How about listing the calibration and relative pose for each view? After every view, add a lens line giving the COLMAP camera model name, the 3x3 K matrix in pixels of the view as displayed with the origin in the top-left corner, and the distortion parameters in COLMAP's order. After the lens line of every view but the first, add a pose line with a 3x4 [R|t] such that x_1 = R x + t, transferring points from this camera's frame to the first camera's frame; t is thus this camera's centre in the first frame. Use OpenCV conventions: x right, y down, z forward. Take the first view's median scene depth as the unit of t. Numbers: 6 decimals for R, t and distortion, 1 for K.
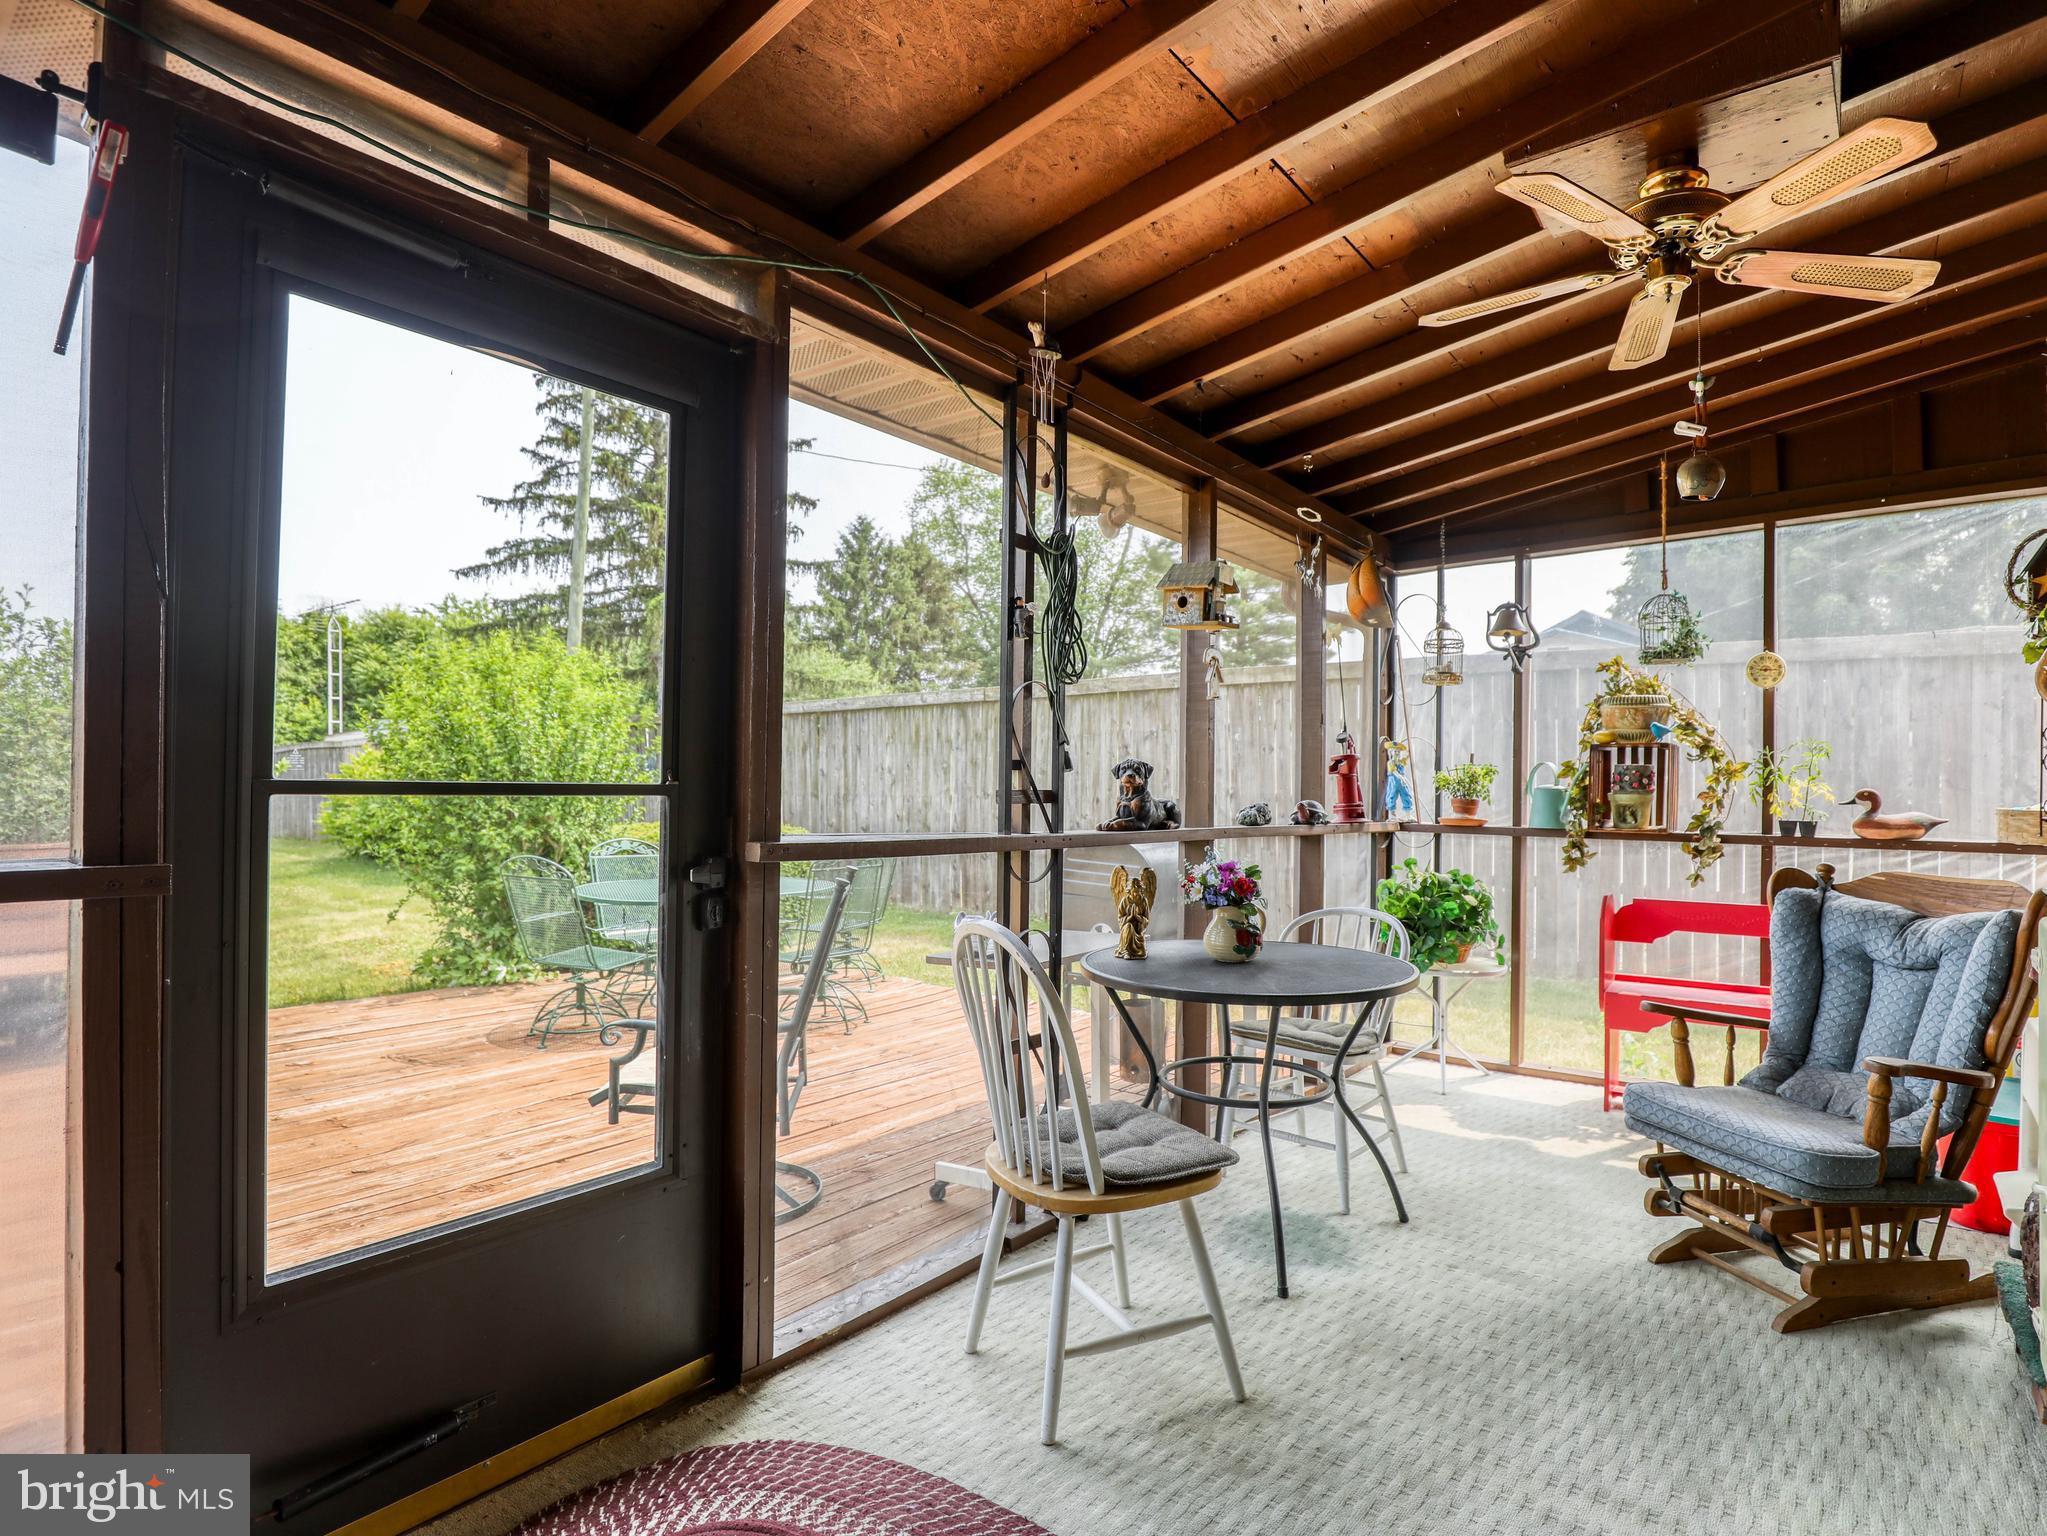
lens RADIAL K [[1121.0, 0, 985.7], [0, 1121.0, 749.9], [0, 0, 1]] dist [-0.005710, -0.000785]
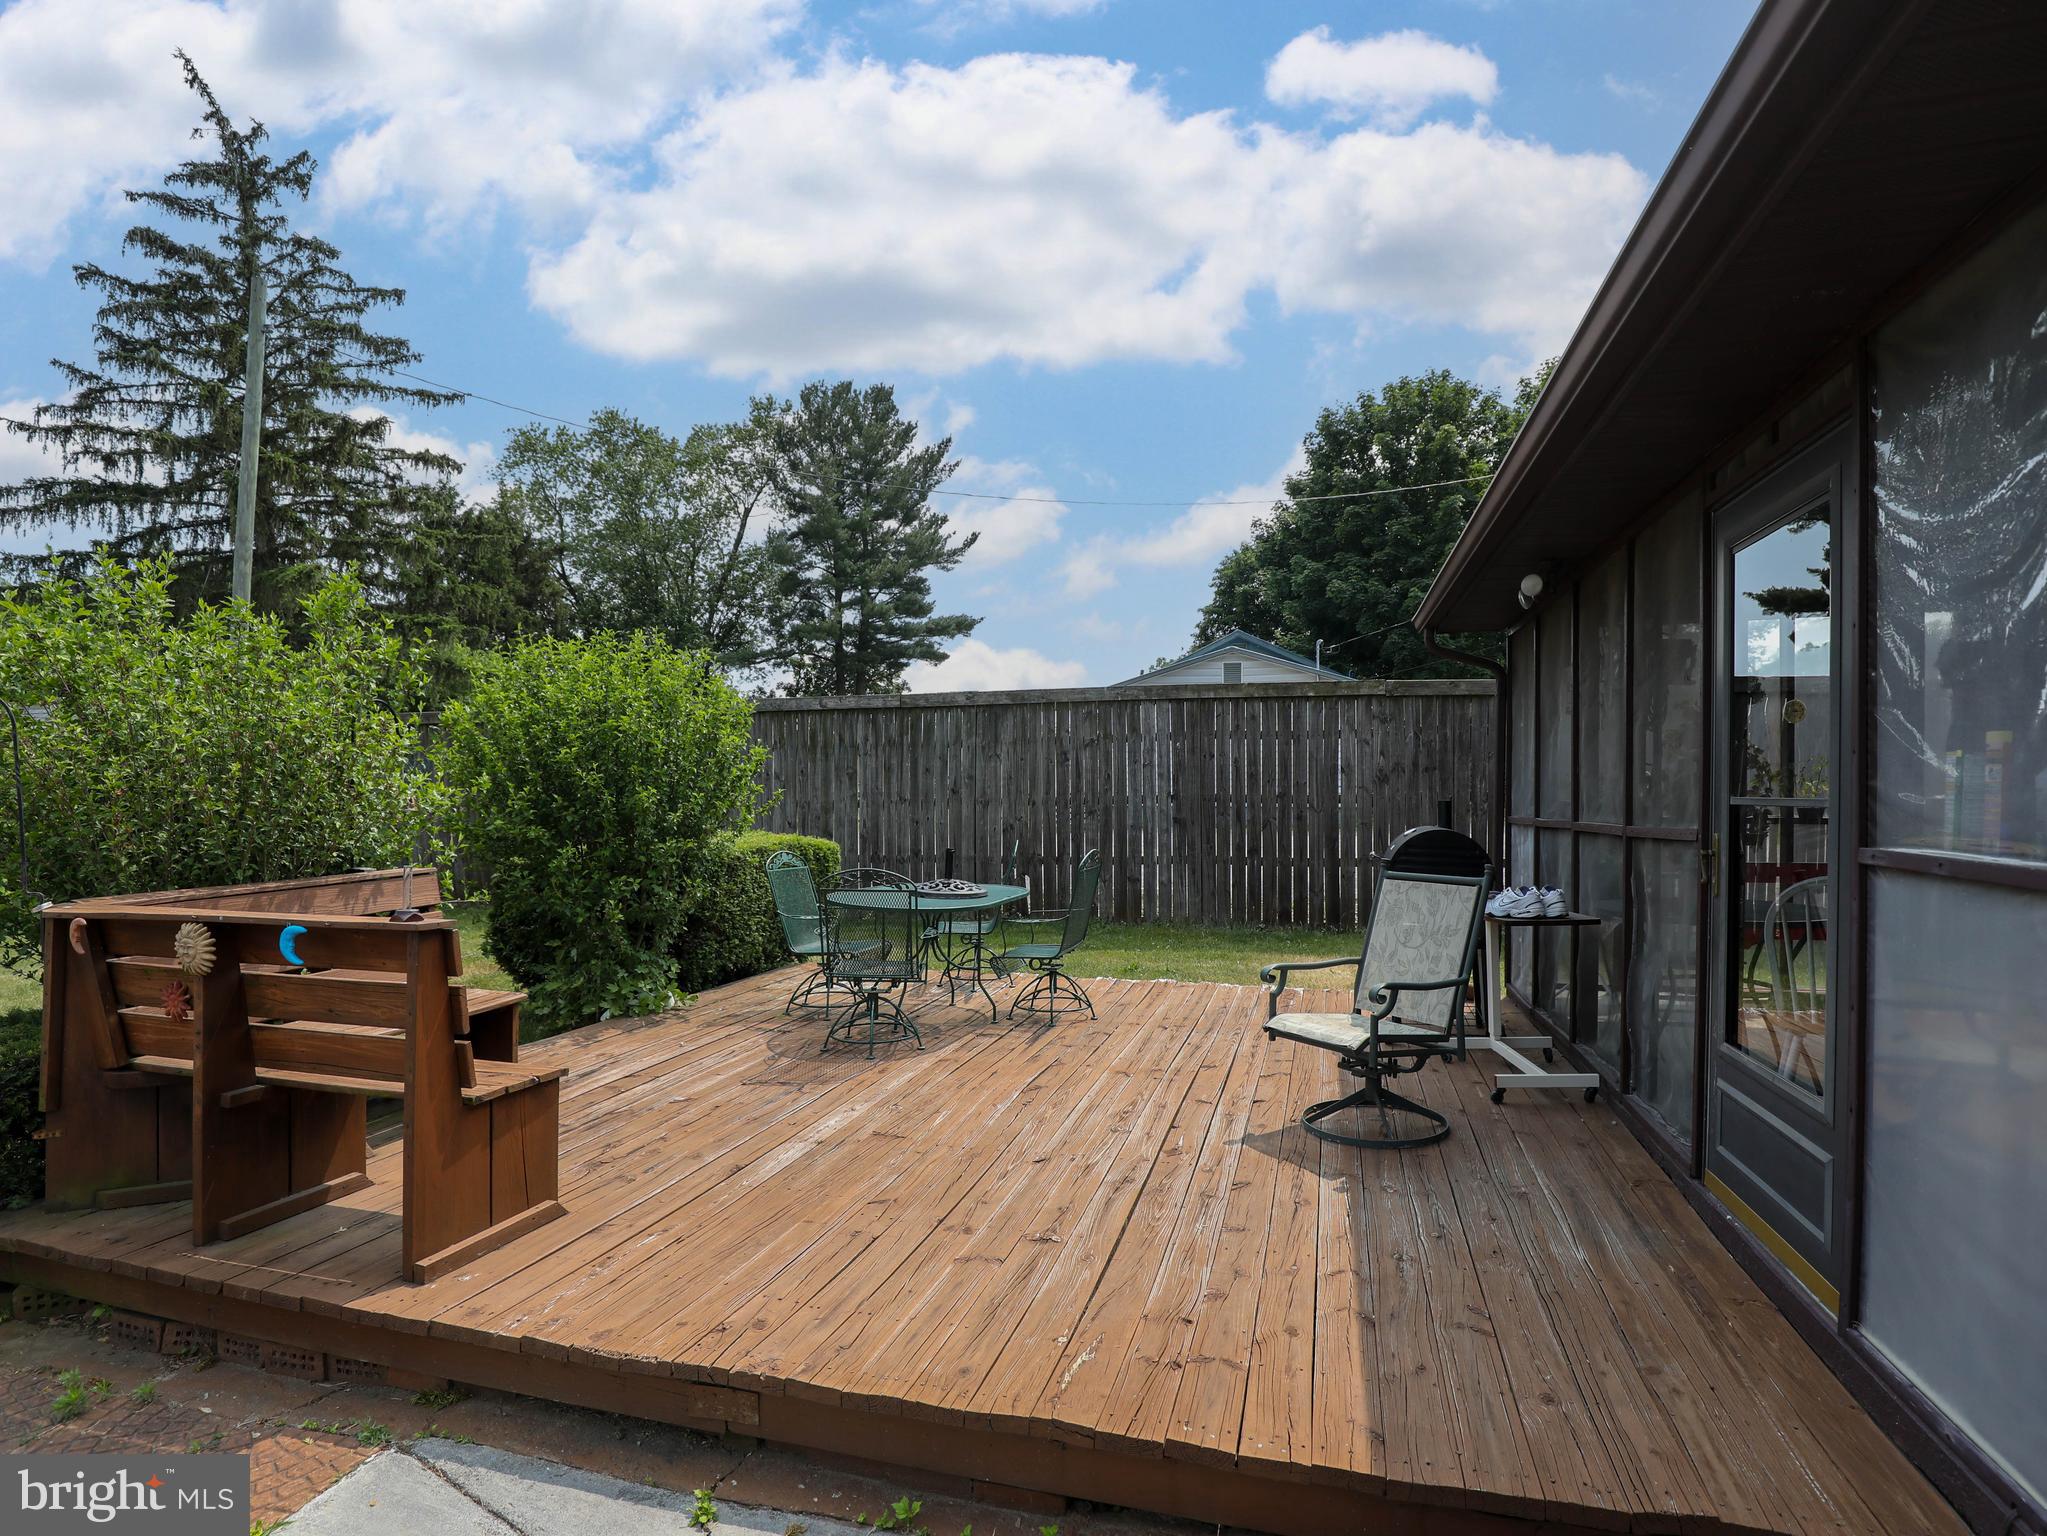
lens RADIAL K [[1138.2, 0, 1042.6], [0, 1138.2, 782.4], [0, 0, 1]] dist [-0.001042, 0.000511]
pose [[0.910979, -0.014328, 0.412203, -0.123694], [0.001419, 0.999499, 0.031608, -0.003311], [-0.412449, -0.028210, 0.910544, -0.000636]]
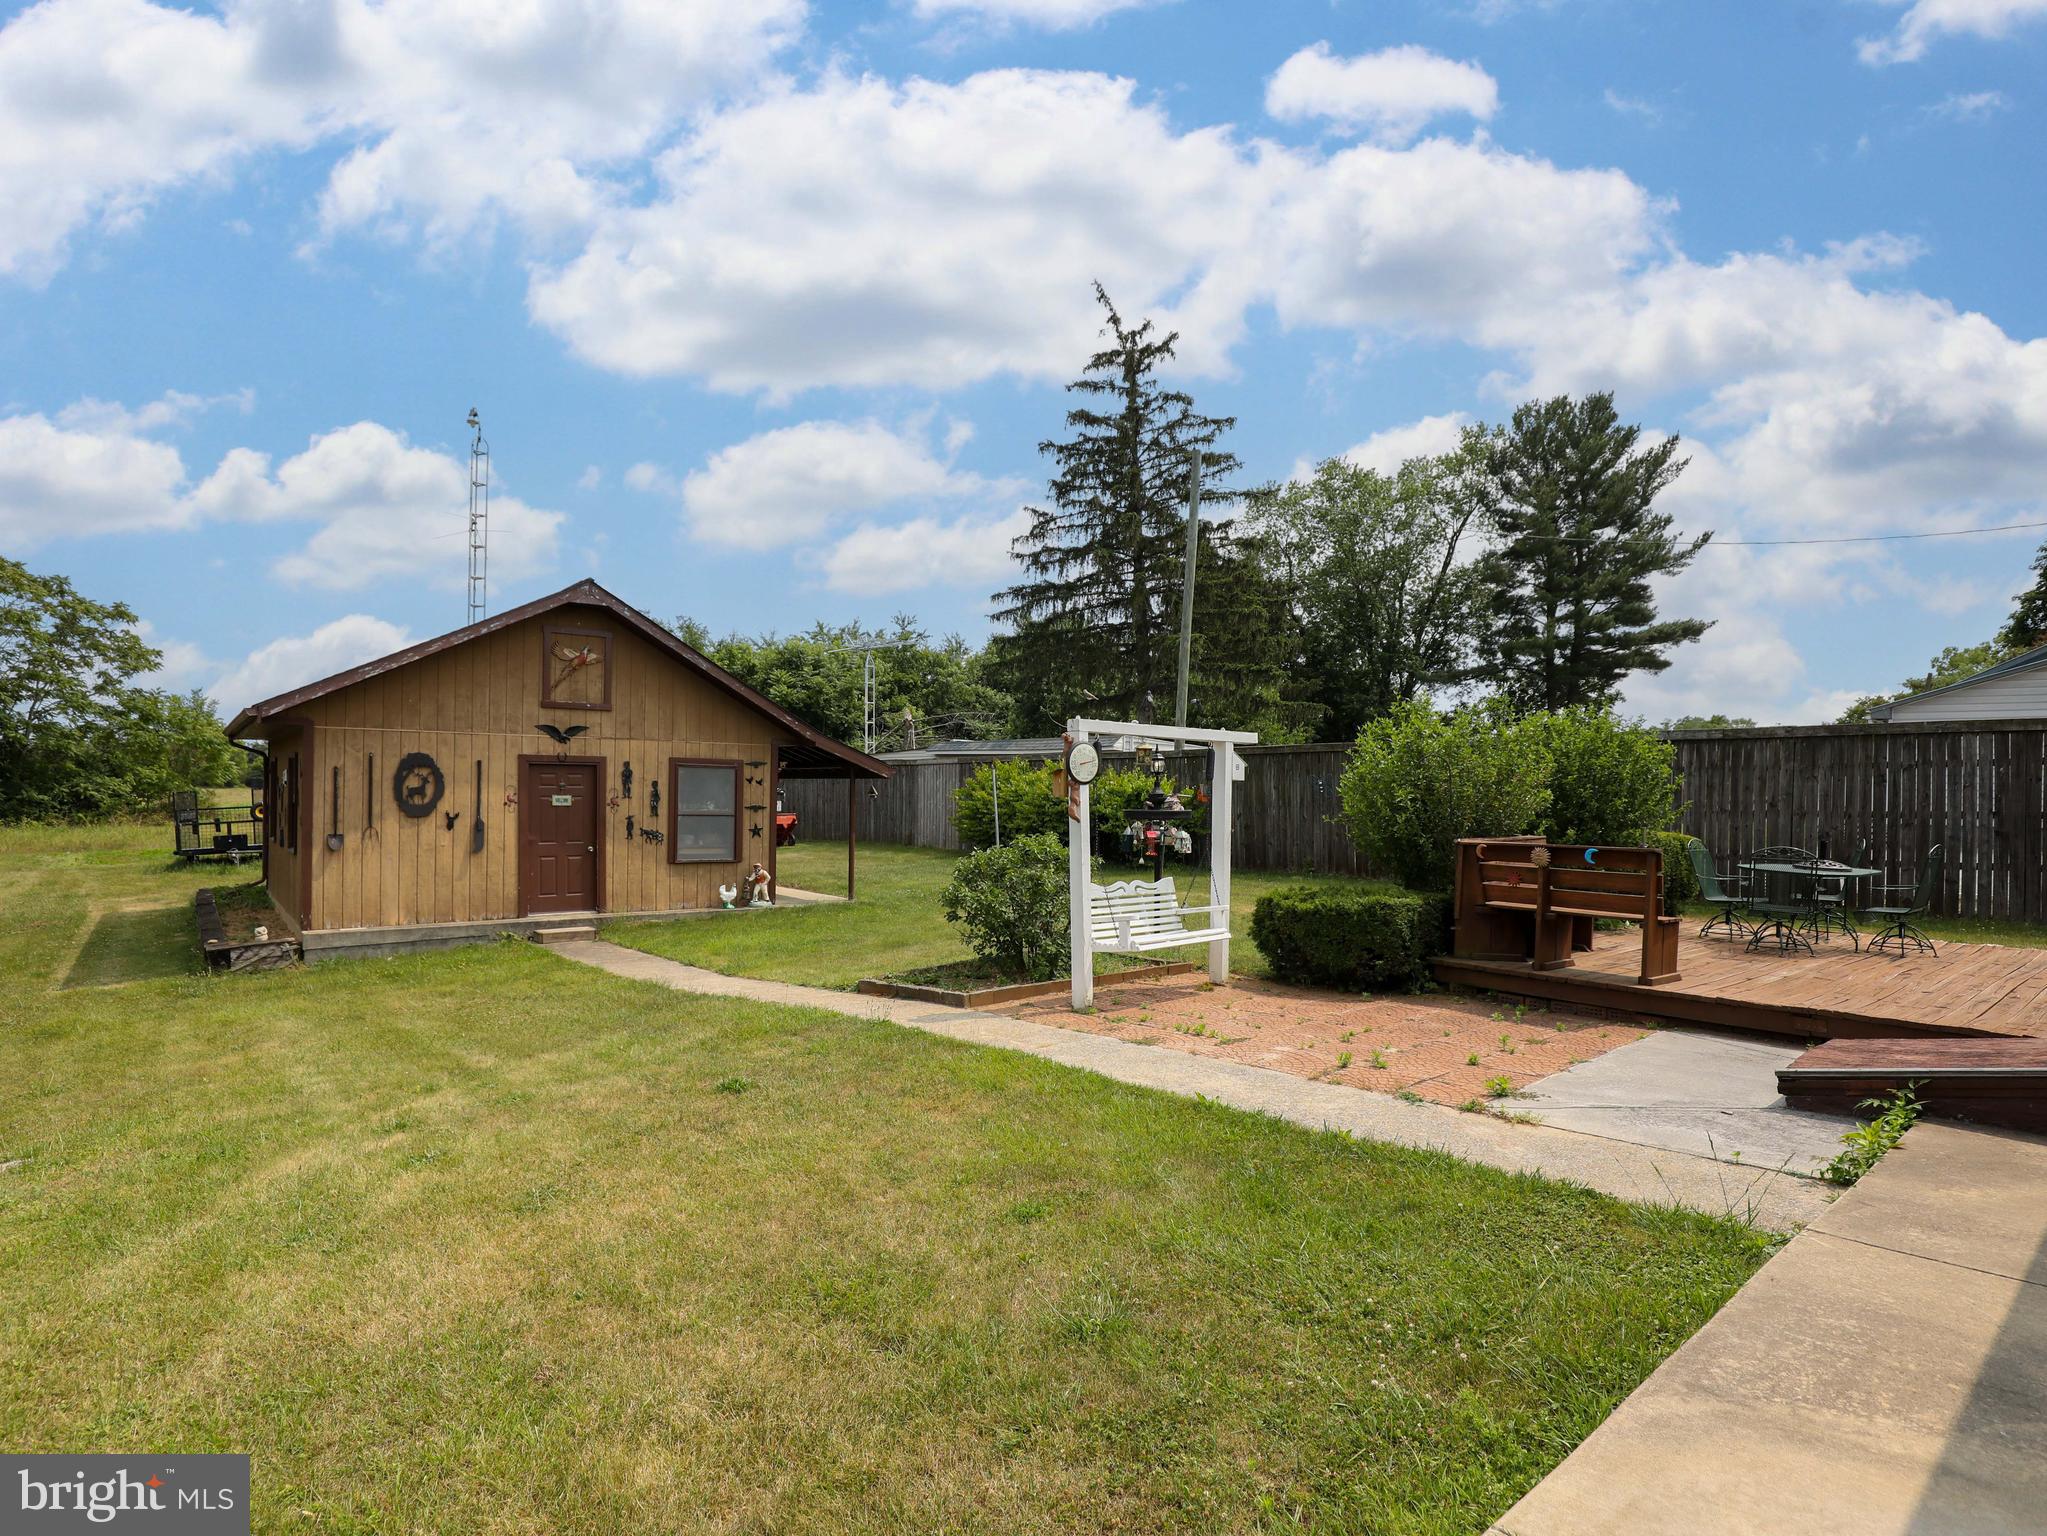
lens RADIAL K [[1138.9, 0, 1018.5], [0, 1138.9, 784.9], [0, 0, 1]] dist [-0.003749, -0.010784]
pose [[0.987549, 0.000163, -0.157312, -0.241059], [0.003639, 0.999708, 0.023878, -0.009914], [0.157270, -0.024153, 0.987260, -0.177737]]
